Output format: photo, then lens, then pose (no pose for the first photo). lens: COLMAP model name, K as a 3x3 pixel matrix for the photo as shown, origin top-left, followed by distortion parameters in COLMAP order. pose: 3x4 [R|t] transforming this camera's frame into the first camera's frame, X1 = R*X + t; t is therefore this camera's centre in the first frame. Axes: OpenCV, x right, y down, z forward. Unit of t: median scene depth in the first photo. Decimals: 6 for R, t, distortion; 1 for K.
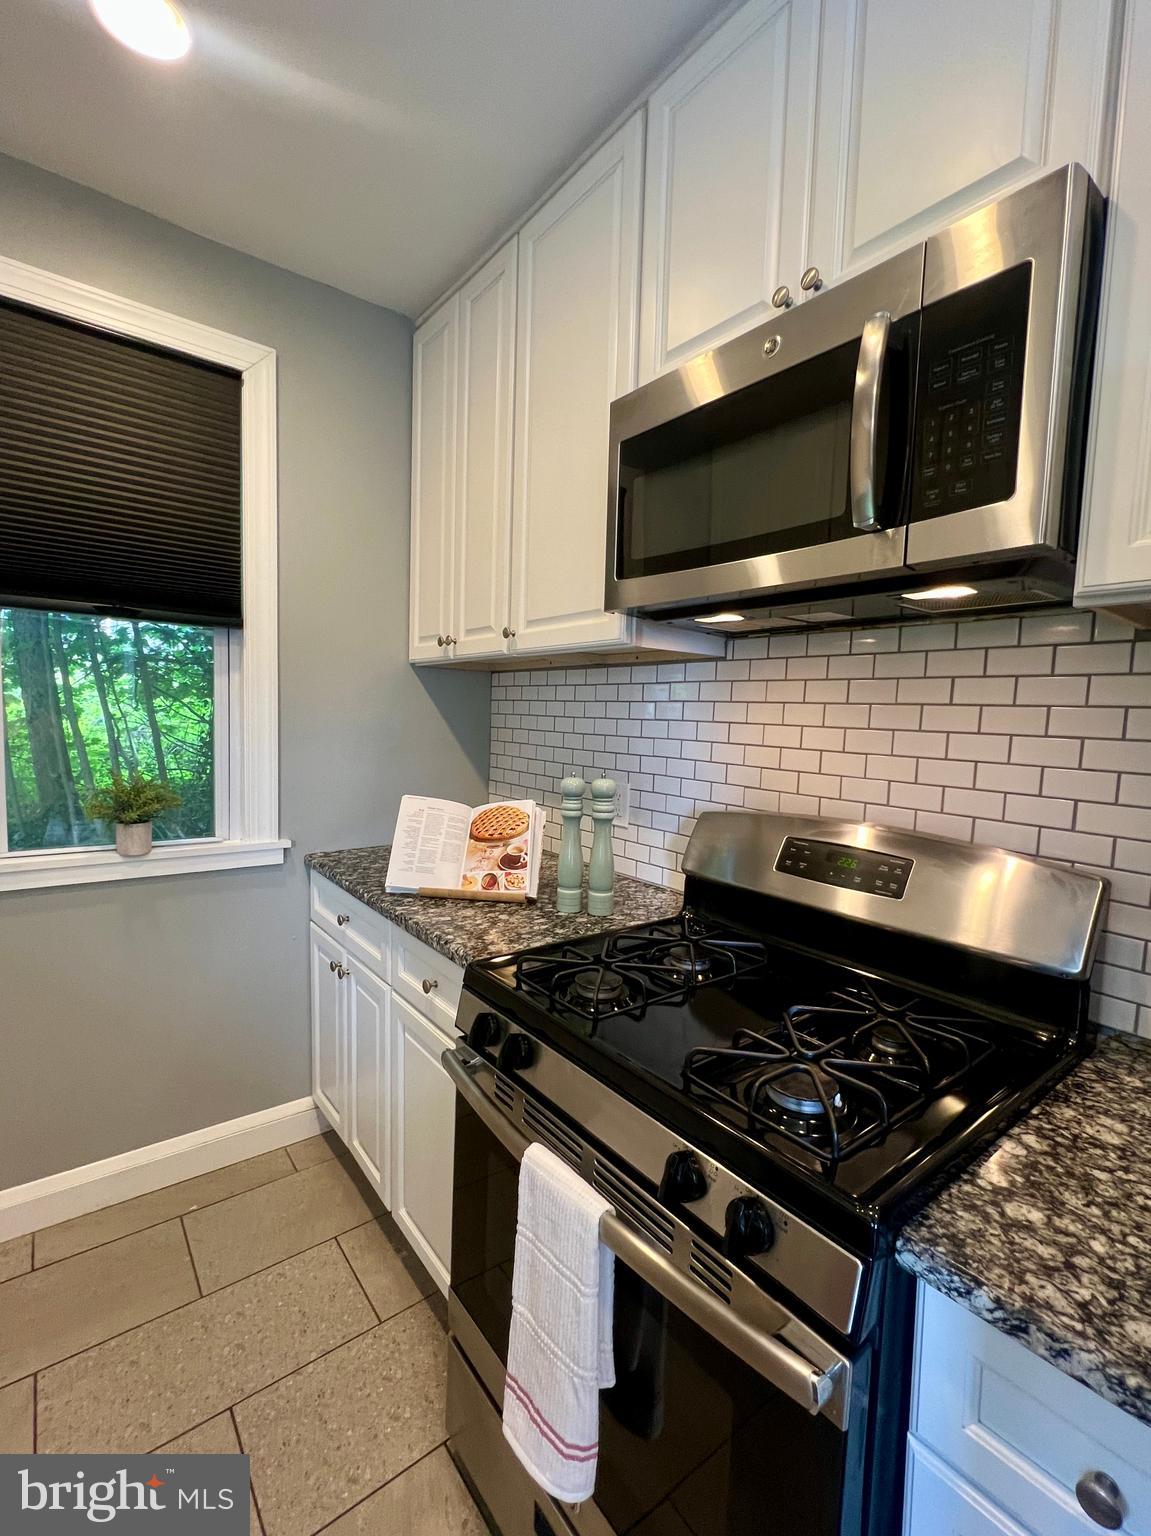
lens RADIAL K [[671.5, 0, 574.5], [0, 671.5, 768.2], [0, 0, 1]] dist [-0.000026, 0.000014]
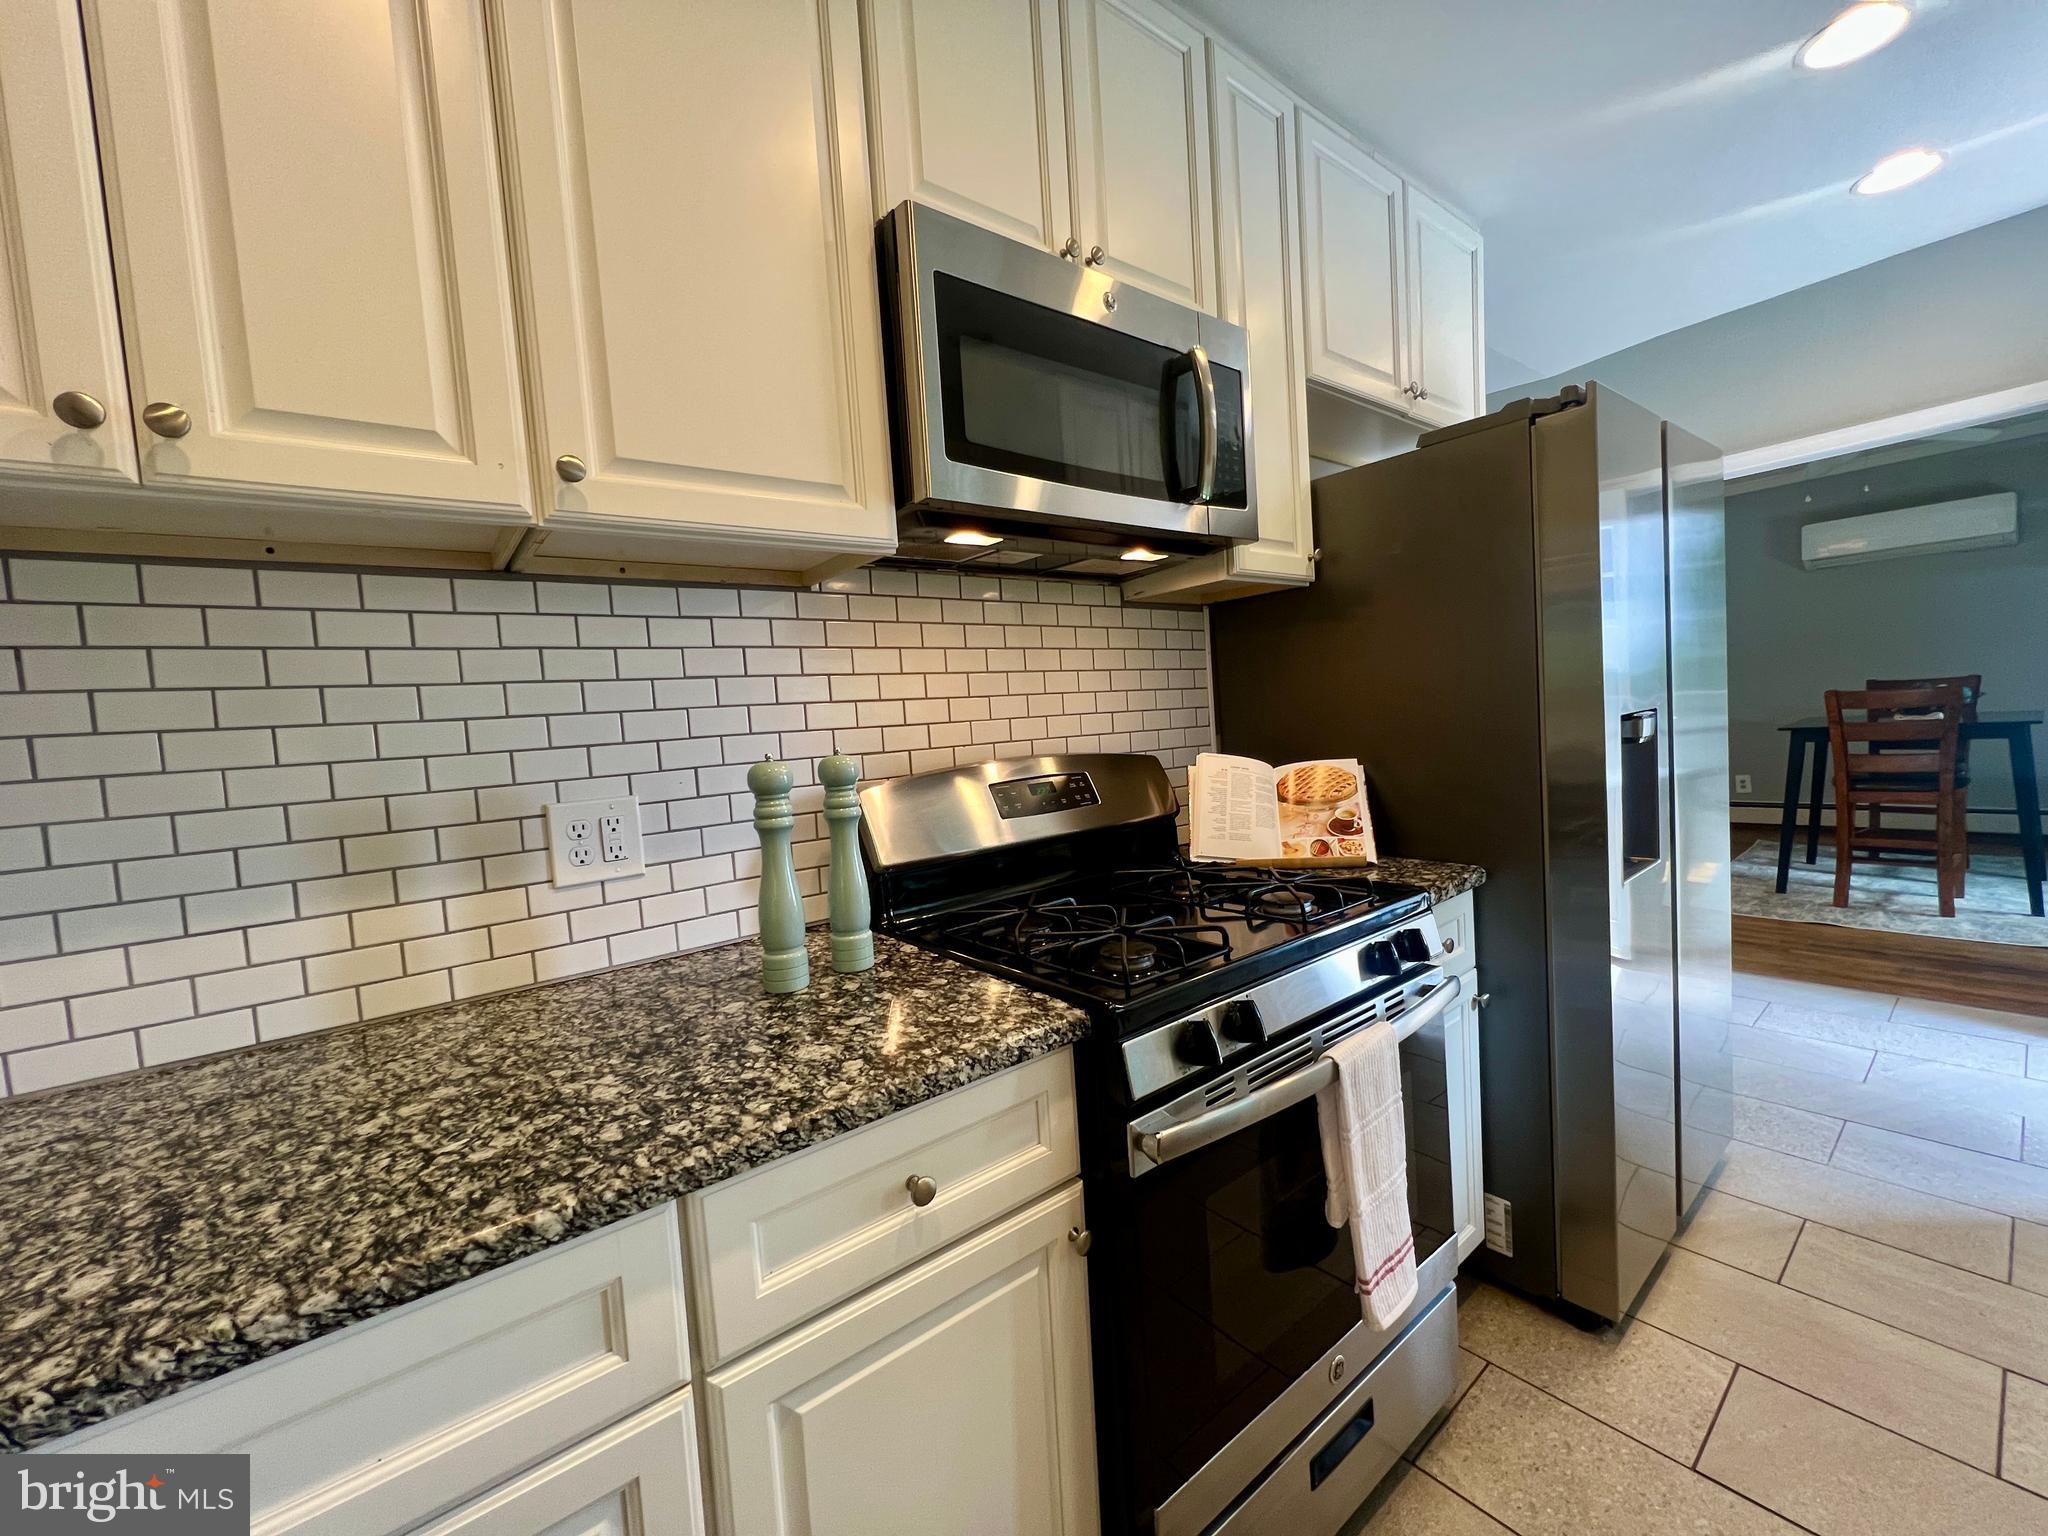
lens RADIAL K [[835.1, 0, 1022.3], [0, 835.1, 766.7], [0, 0, 1]] dist [-0.002297, -0.000102]
pose [[-0.017636, -0.090734, 0.995719, -0.787760], [0.141996, 0.985552, 0.092322, -0.023491], [-0.989710, 0.143016, -0.004497, 0.878131]]
